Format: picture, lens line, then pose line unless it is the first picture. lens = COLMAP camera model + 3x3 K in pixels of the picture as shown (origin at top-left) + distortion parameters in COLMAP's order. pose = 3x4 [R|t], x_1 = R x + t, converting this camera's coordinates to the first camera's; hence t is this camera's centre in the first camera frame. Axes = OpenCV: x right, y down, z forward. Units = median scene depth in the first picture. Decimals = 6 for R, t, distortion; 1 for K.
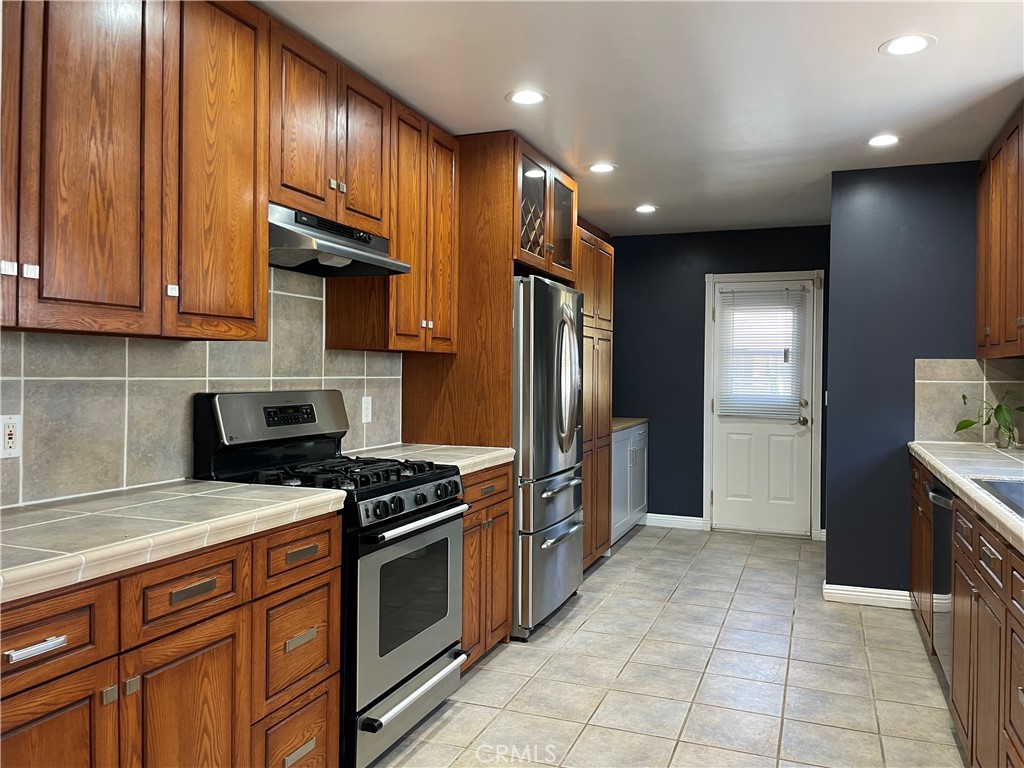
lens RADIAL K [[791.1, 0, 512.0], [0, 791.1, 384.0], [0, 0, 1]] dist [0.121830, -0.161394]
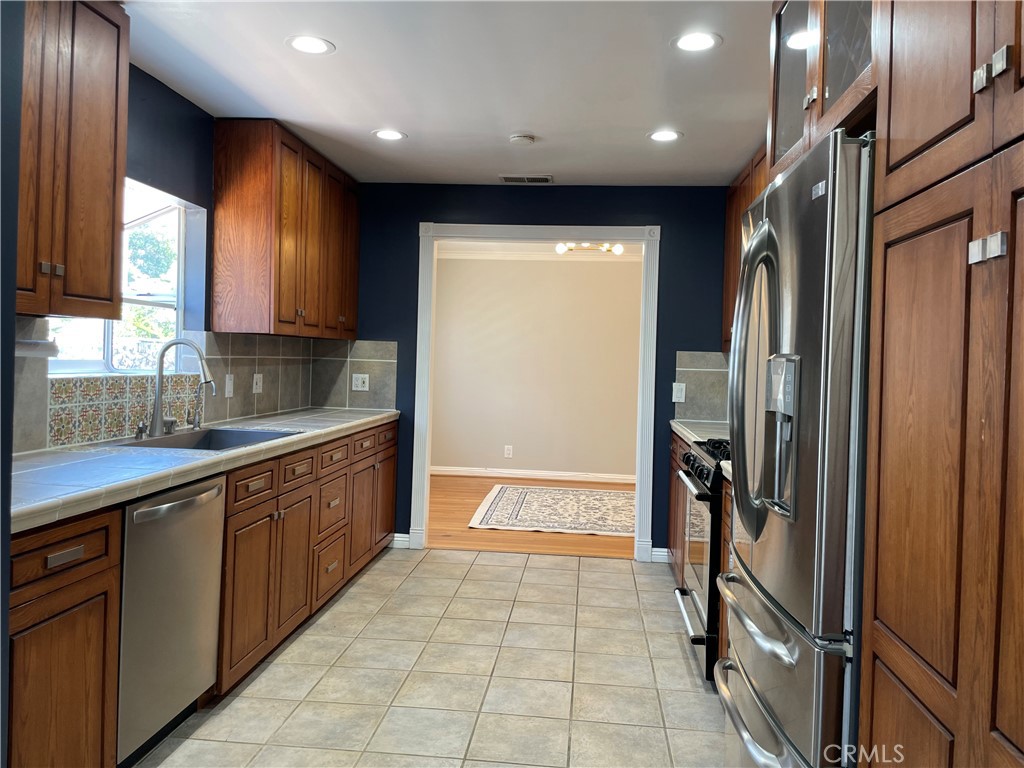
lens RADIAL K [[791.1, 0, 512.0], [0, 791.1, 384.0], [0, 0, 1]] dist [0.121830, -0.161394]
pose [[-0.963551, -0.033788, -0.265381, 0.475944], [-0.047331, 0.997874, 0.044800, -0.027321], [0.263303, 0.055728, -0.963102, 2.004937]]
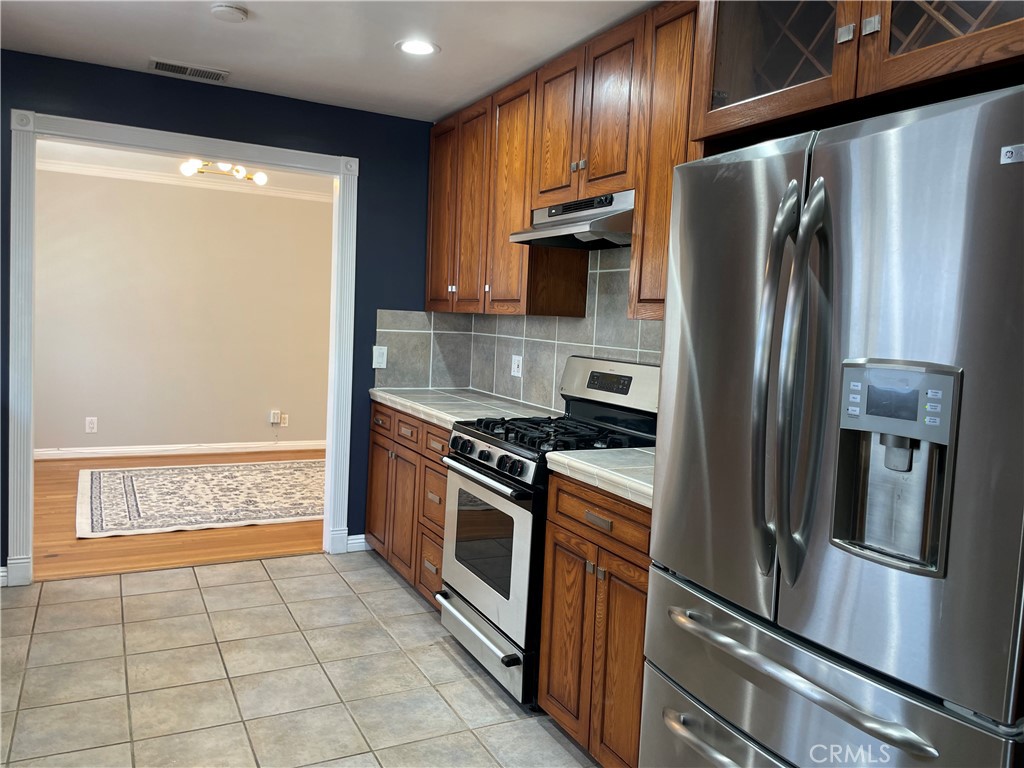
lens RADIAL K [[791.1, 0, 512.0], [0, 791.1, 384.0], [0, 0, 1]] dist [0.121830, -0.161394]
pose [[-0.668773, 0.016079, -0.743293, 0.616893], [-0.069189, 0.994081, 0.083756, -0.041053], [0.740240, 0.107441, -0.663702, 1.627486]]
